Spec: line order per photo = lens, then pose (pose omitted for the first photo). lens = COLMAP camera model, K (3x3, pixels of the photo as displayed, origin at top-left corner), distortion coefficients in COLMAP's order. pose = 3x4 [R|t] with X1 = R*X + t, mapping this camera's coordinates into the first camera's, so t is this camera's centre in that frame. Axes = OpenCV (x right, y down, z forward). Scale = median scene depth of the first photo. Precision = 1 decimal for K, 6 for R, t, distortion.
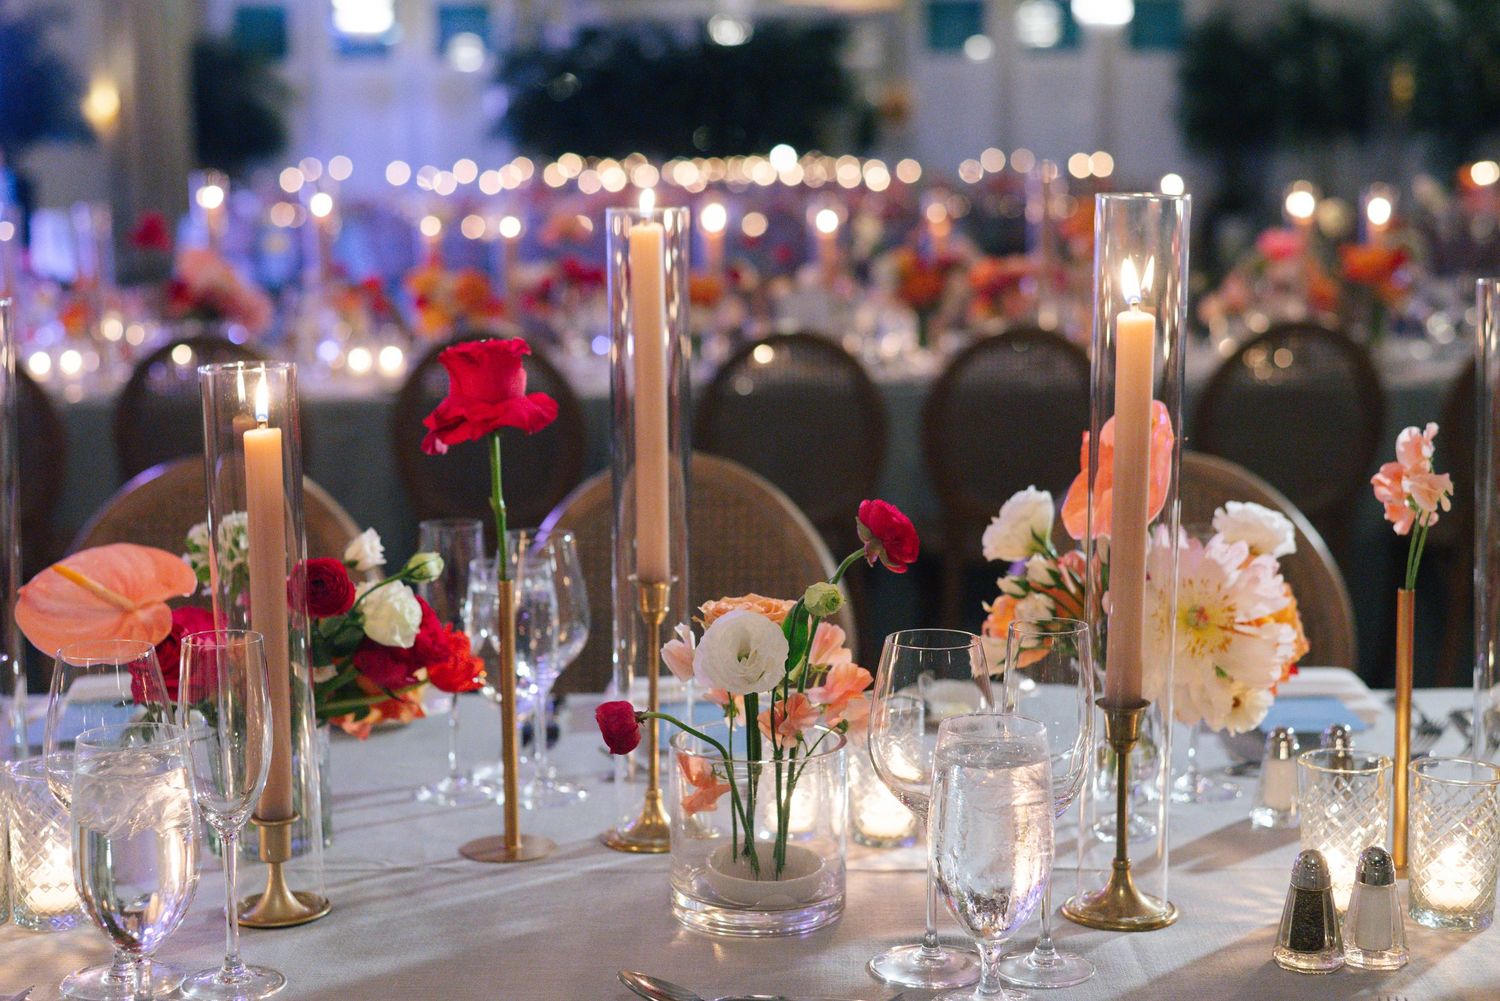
lens RADIAL K [[2204.7, 0, 752.2], [0, 2204.7, 499.8], [0, 0, 1]] dist [0.032955, 0.000000]
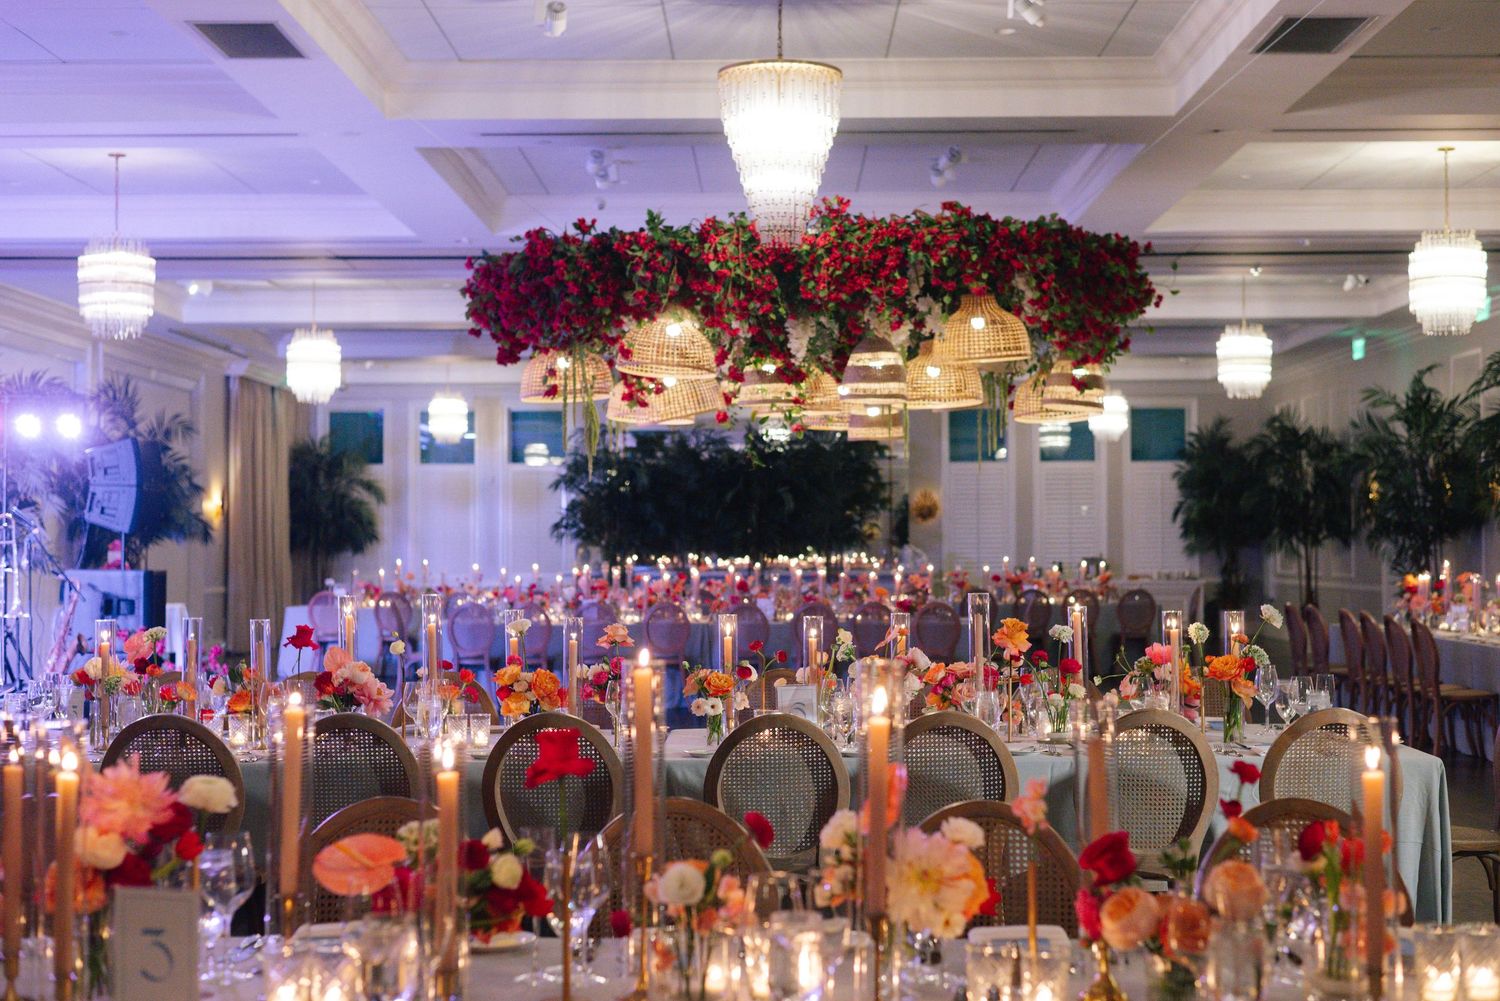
lens RADIAL K [[2204.7, 0, 752.6], [0, 2204.7, 505.1], [0, 0, 1]] dist [0.032955, 0.000000]
pose [[0.999595, 0.003373, -0.028246, 0.092073], [-0.008020, 0.986083, -0.166058, 0.047939], [0.027293, 0.166217, 0.985711, -0.835968]]
